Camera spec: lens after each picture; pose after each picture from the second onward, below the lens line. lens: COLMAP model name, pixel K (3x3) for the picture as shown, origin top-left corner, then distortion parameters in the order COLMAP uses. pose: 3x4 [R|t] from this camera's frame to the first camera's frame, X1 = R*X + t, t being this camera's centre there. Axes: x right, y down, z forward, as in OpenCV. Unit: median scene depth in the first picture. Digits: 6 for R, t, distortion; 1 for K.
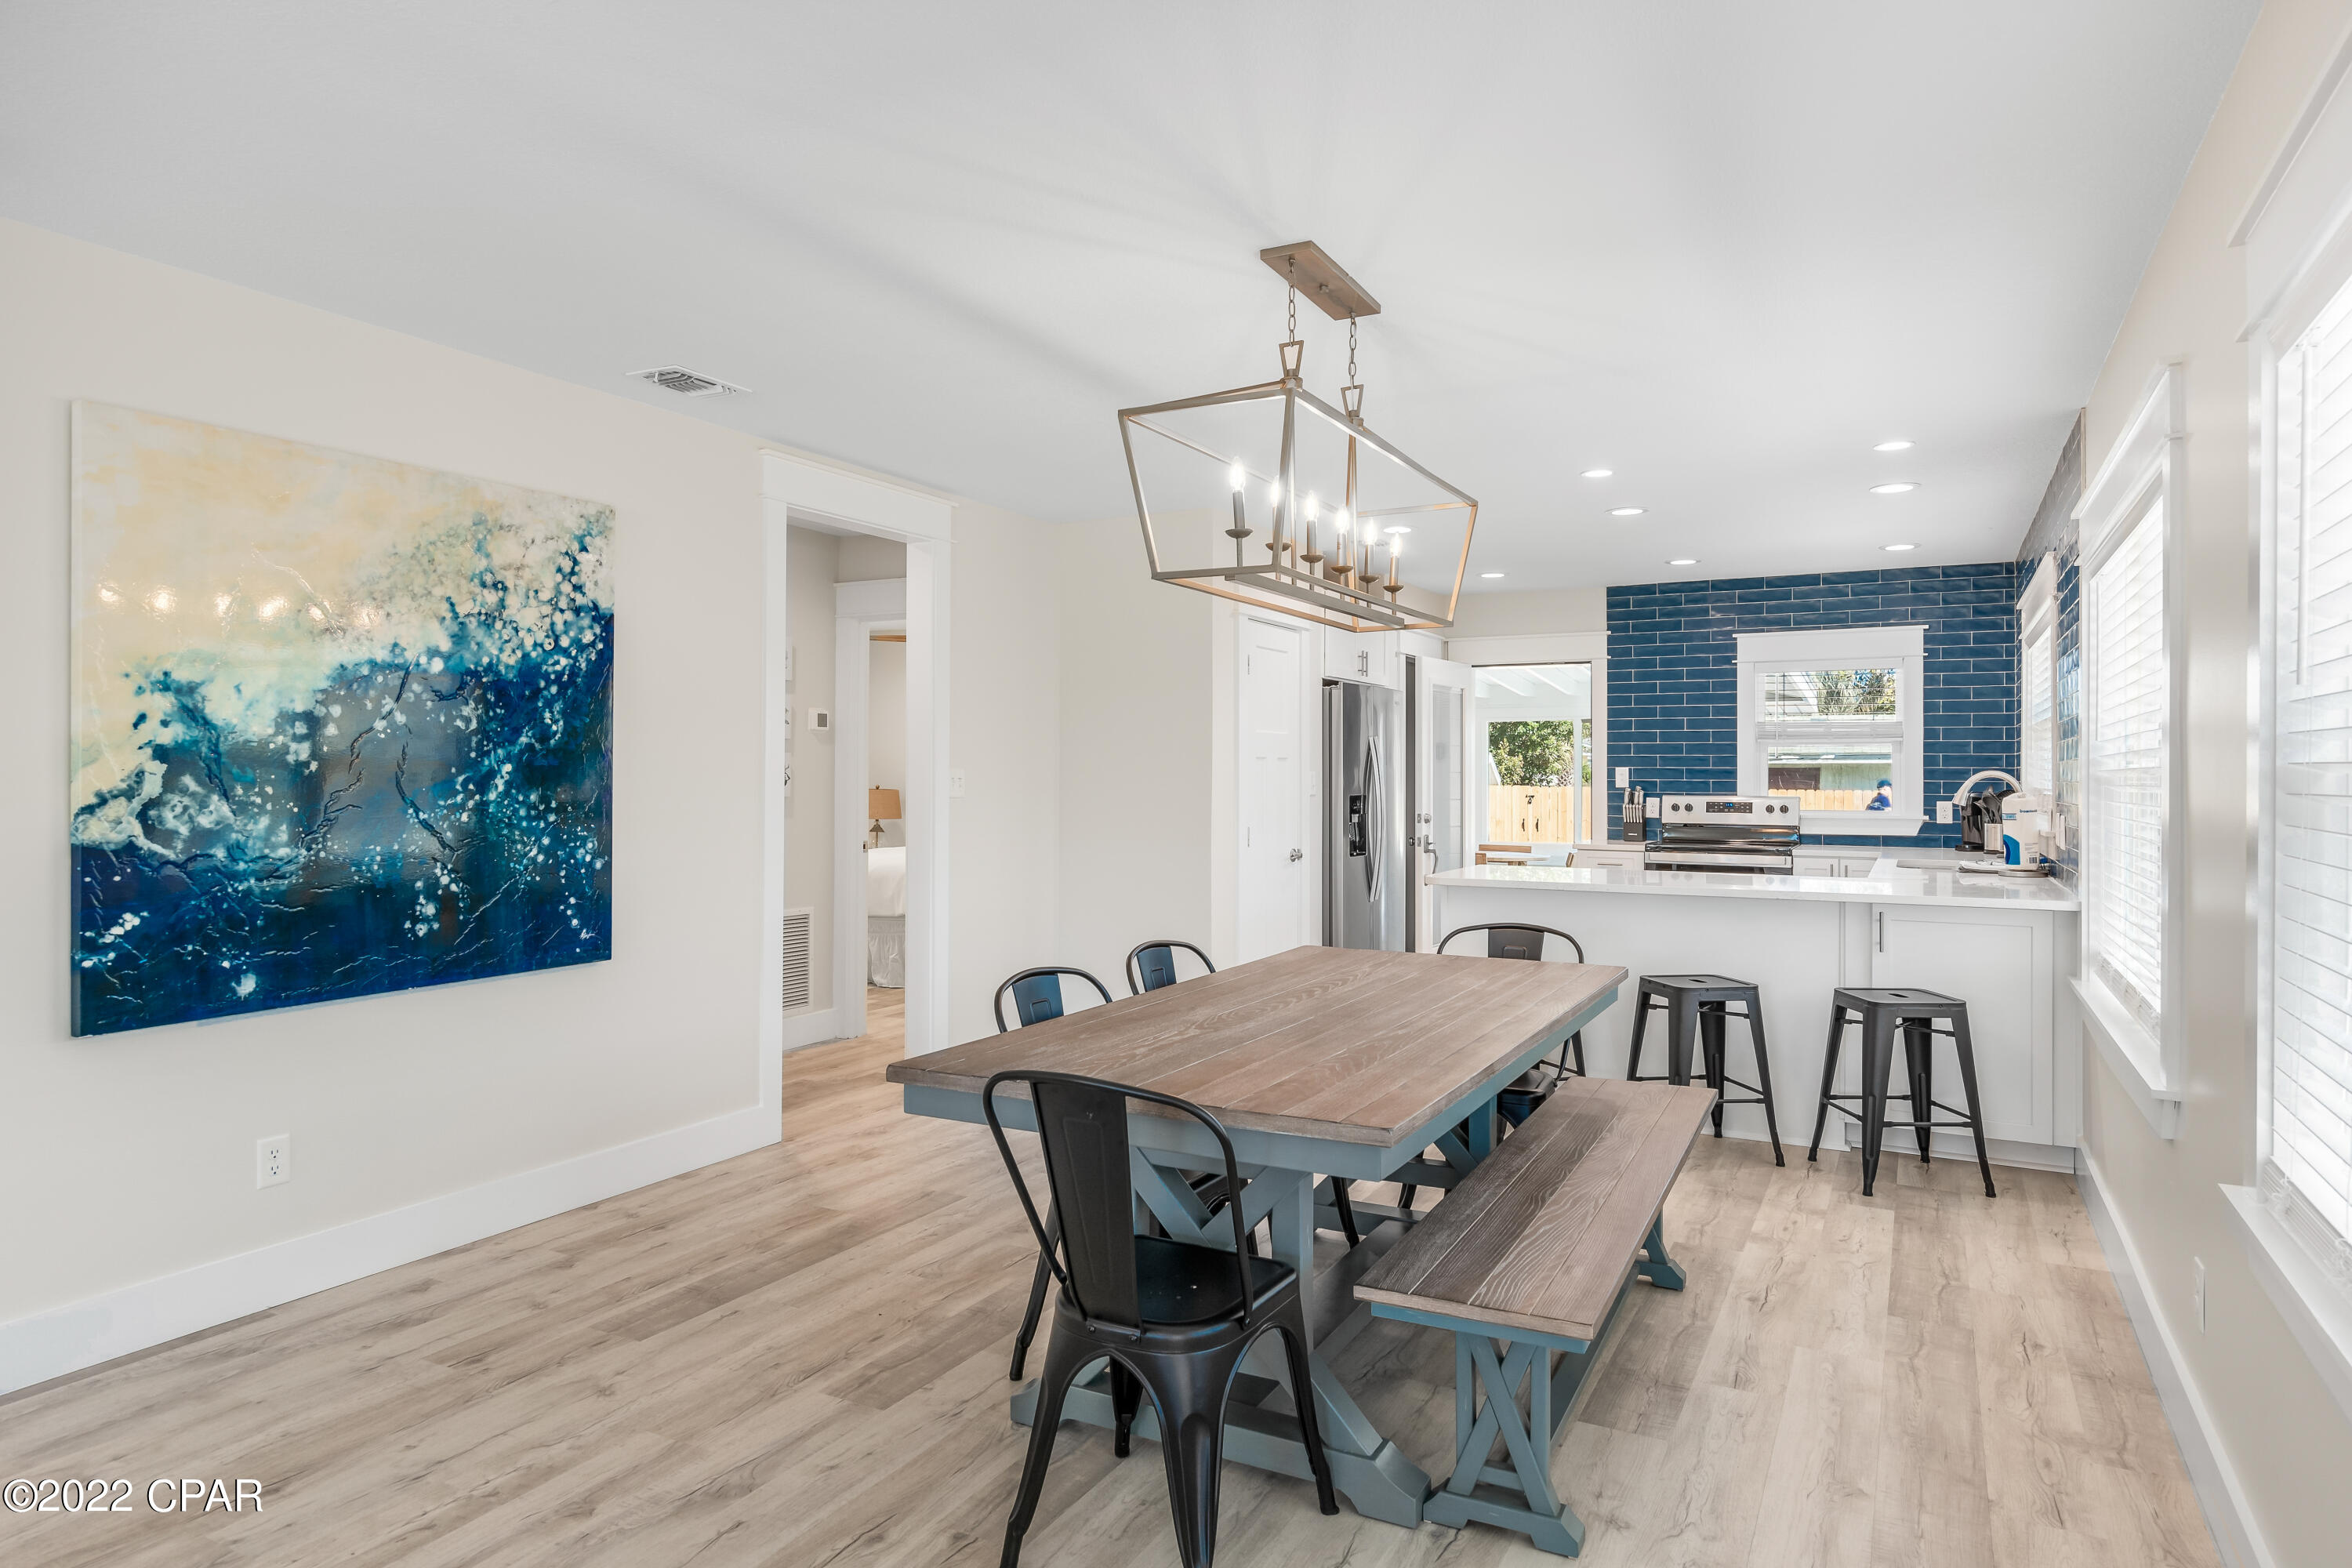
lens RADIAL K [[1395.4, 0, 1173.6], [0, 1395.4, 772.5], [0, 0, 1]] dist [-0.003111, -0.000804]
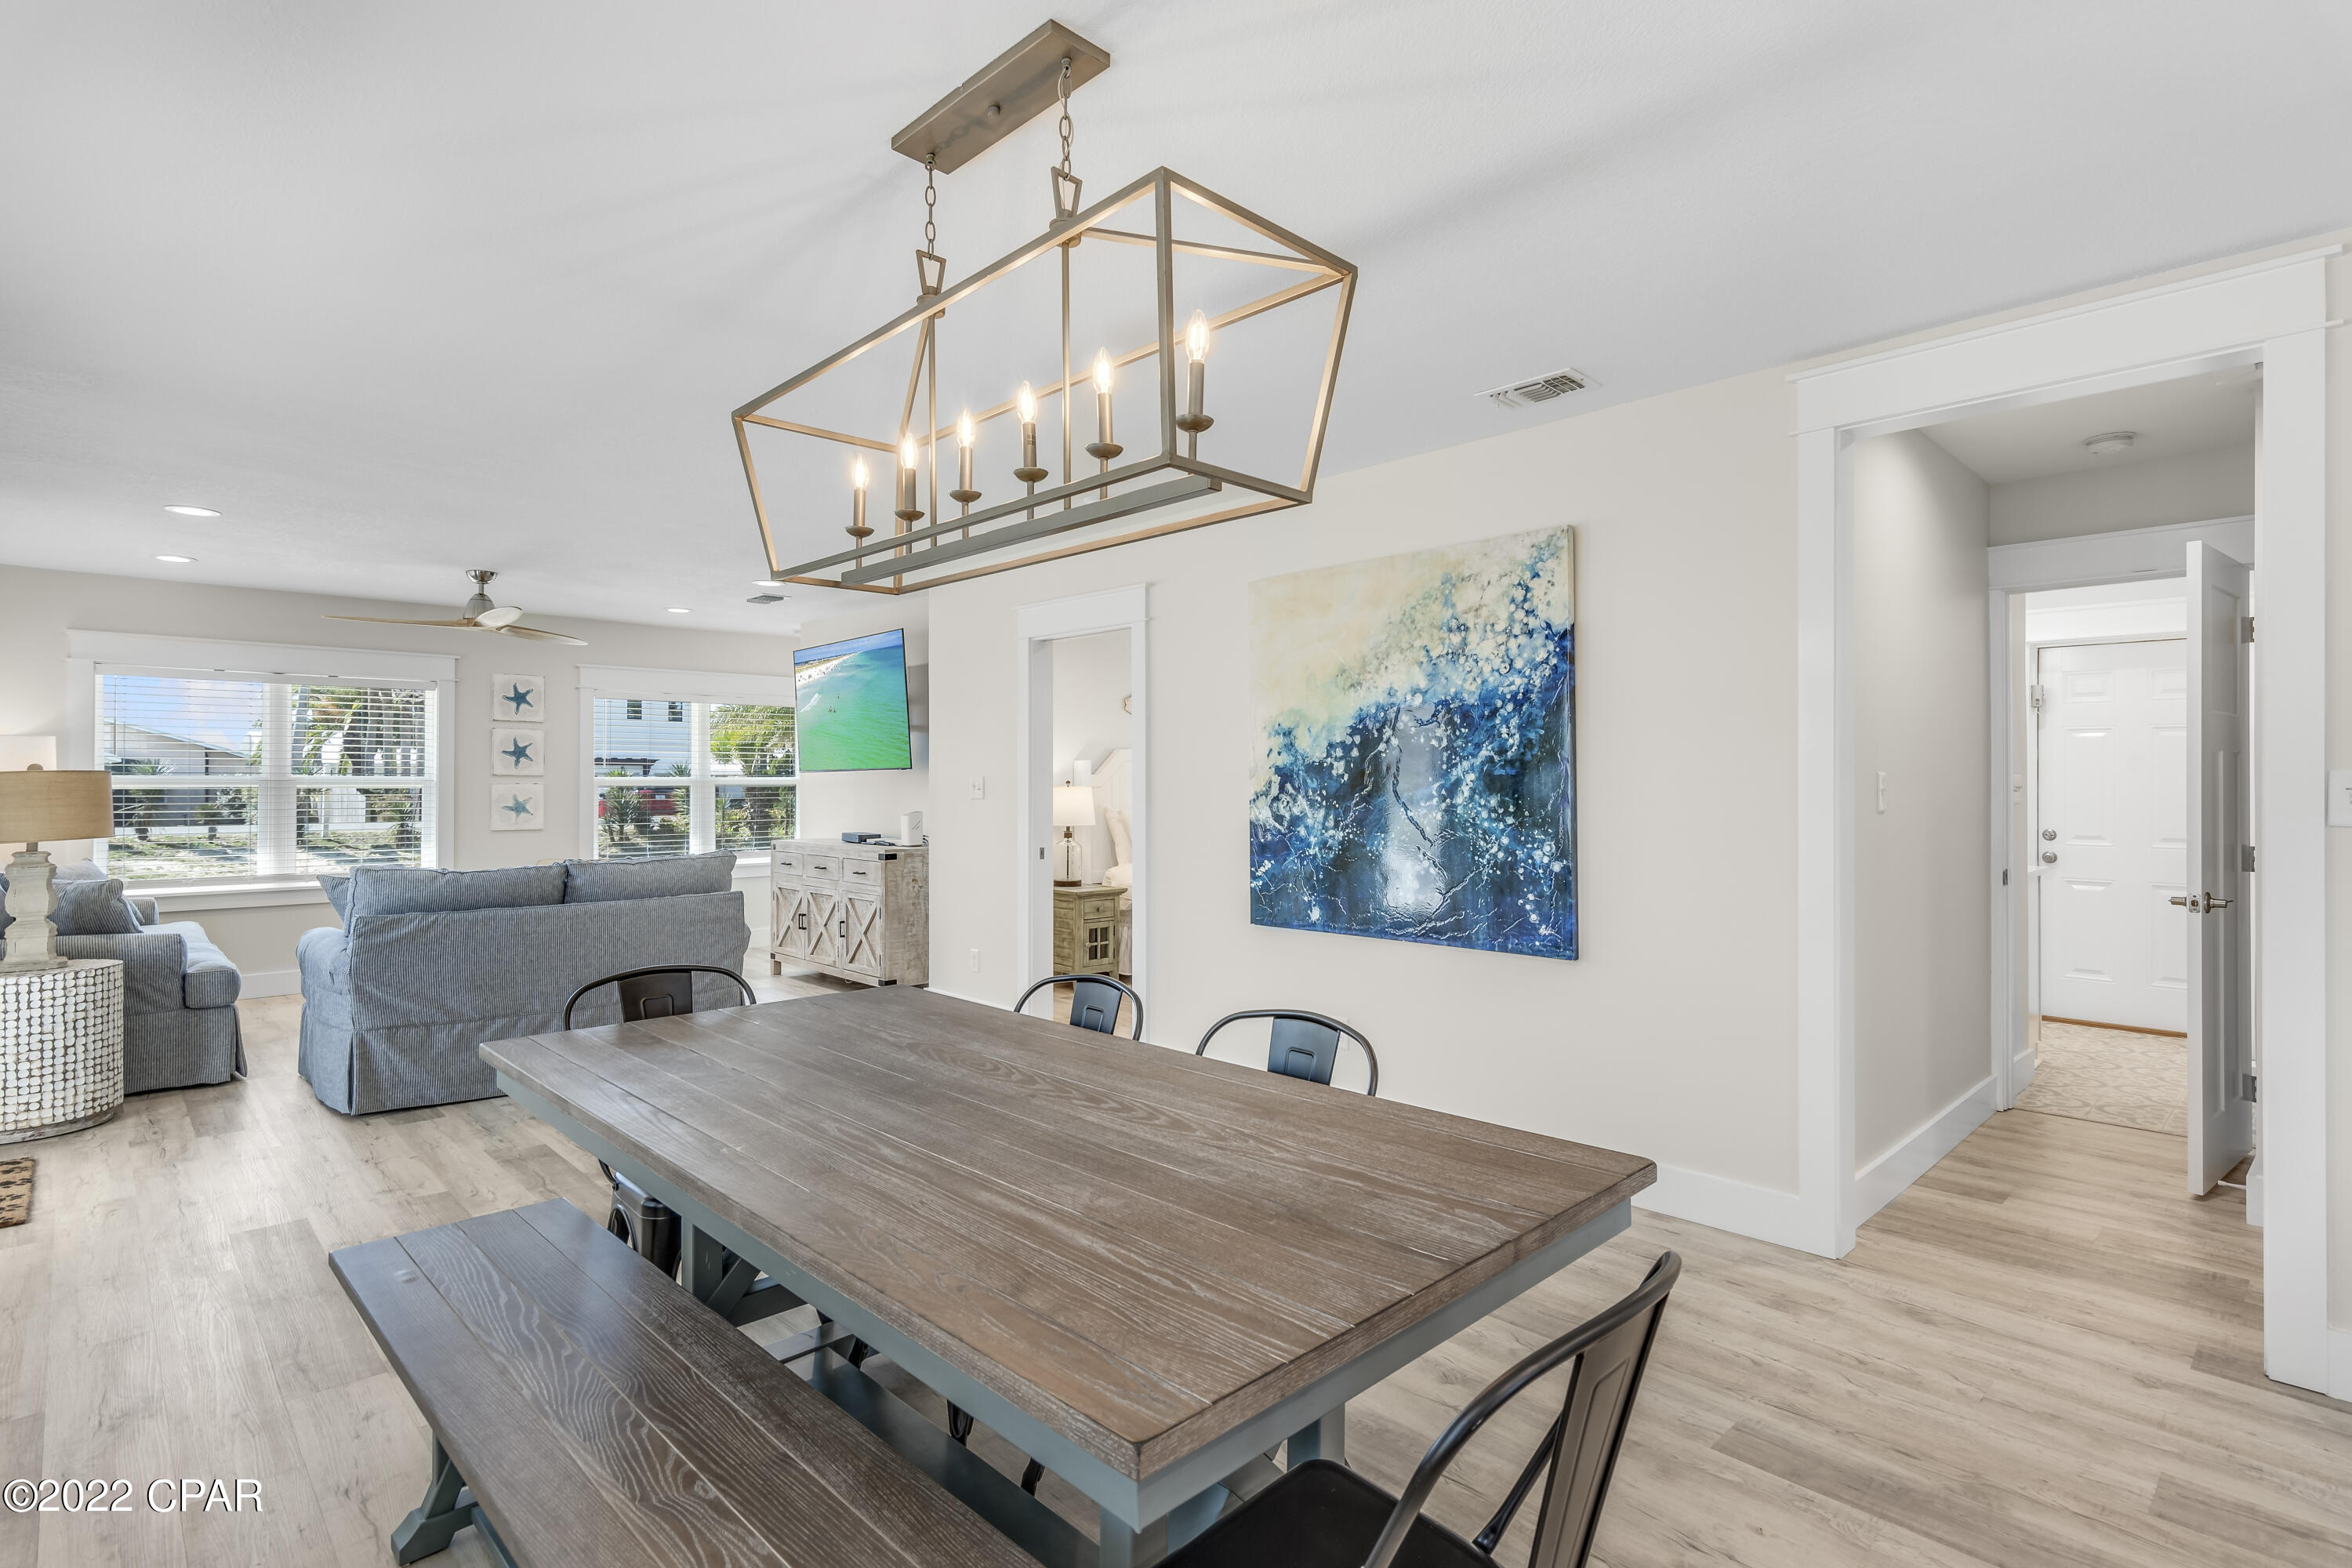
lens RADIAL K [[1134.9, 0, 1177.1], [0, 1134.9, 776.3], [0, 0, 1]] dist [-0.003059, 0.000015]
pose [[-0.305693, -0.008696, -0.952090, 0.512221], [0.000420, 0.999957, -0.009268, 0.004841], [0.952130, -0.003233, -0.305677, 1.018516]]
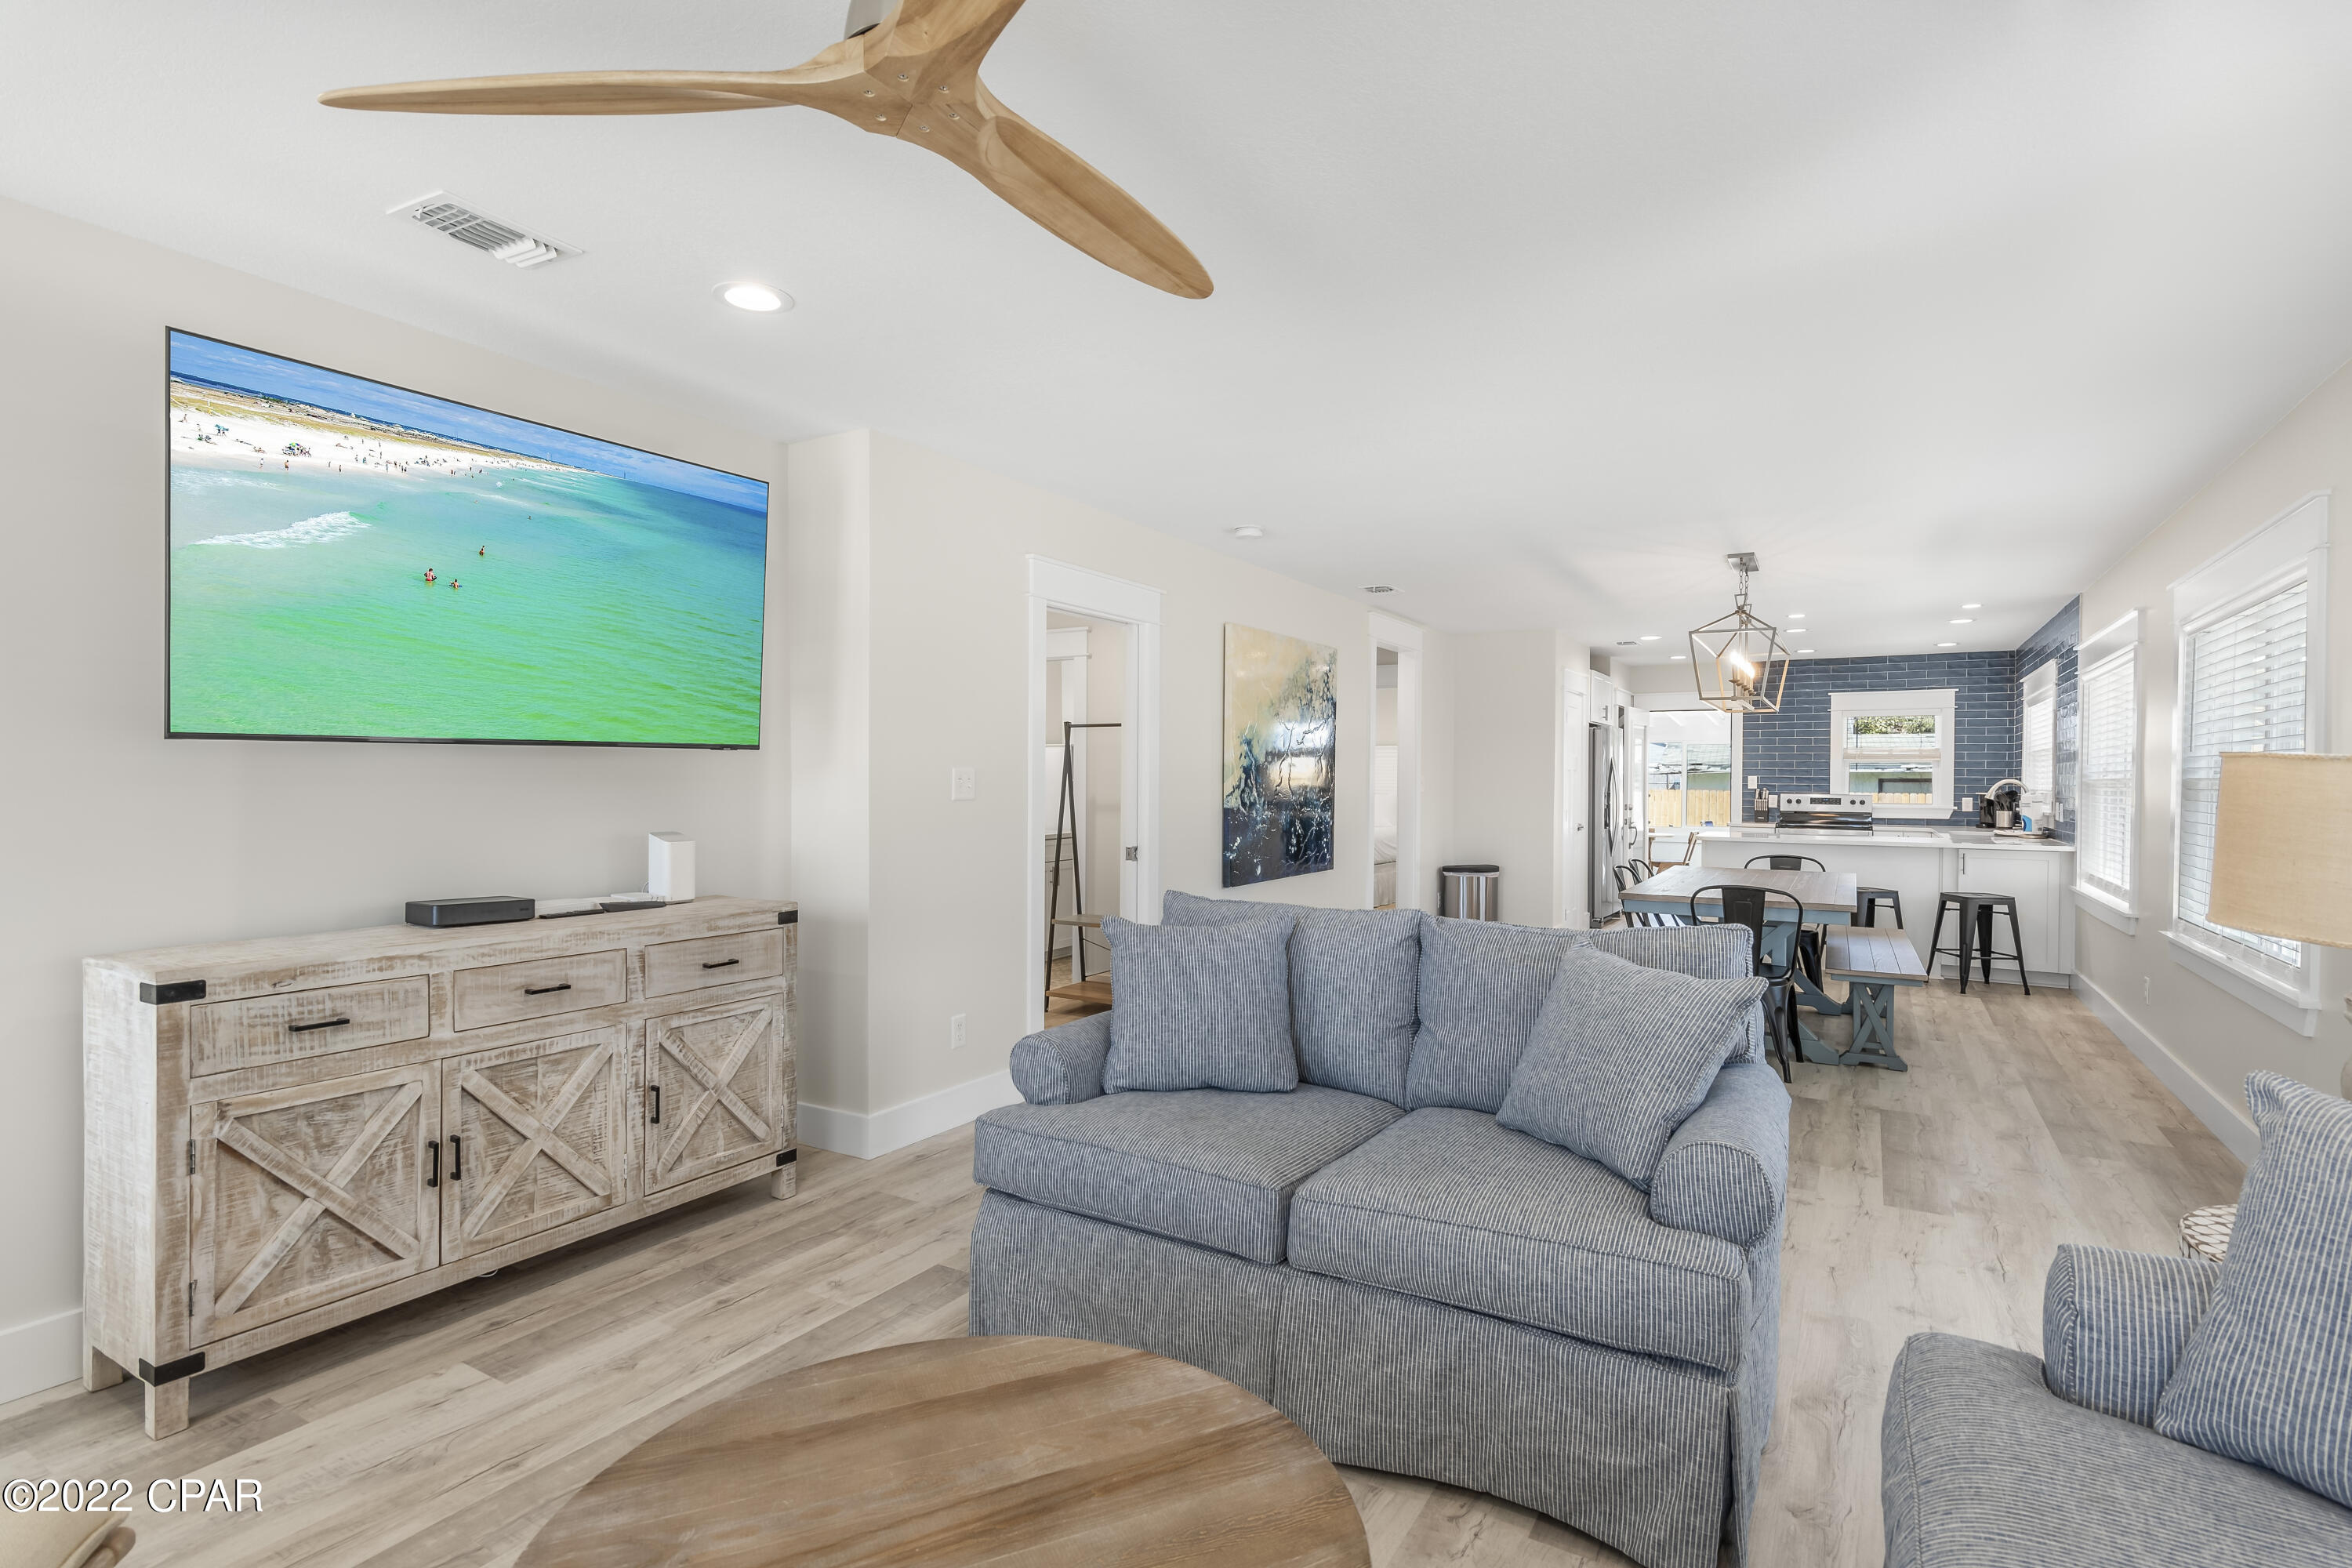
lens RADIAL K [[1134.9, 0, 1181.4], [0, 1134.9, 792.0], [0, 0, 1]] dist [-0.003059, 0.000015]
pose [[0.998552, 0.004230, -0.053622, -0.566443], [-0.003490, 0.999898, 0.013875, -0.001900], [0.053675, -0.013668, 0.998465, -0.715342]]
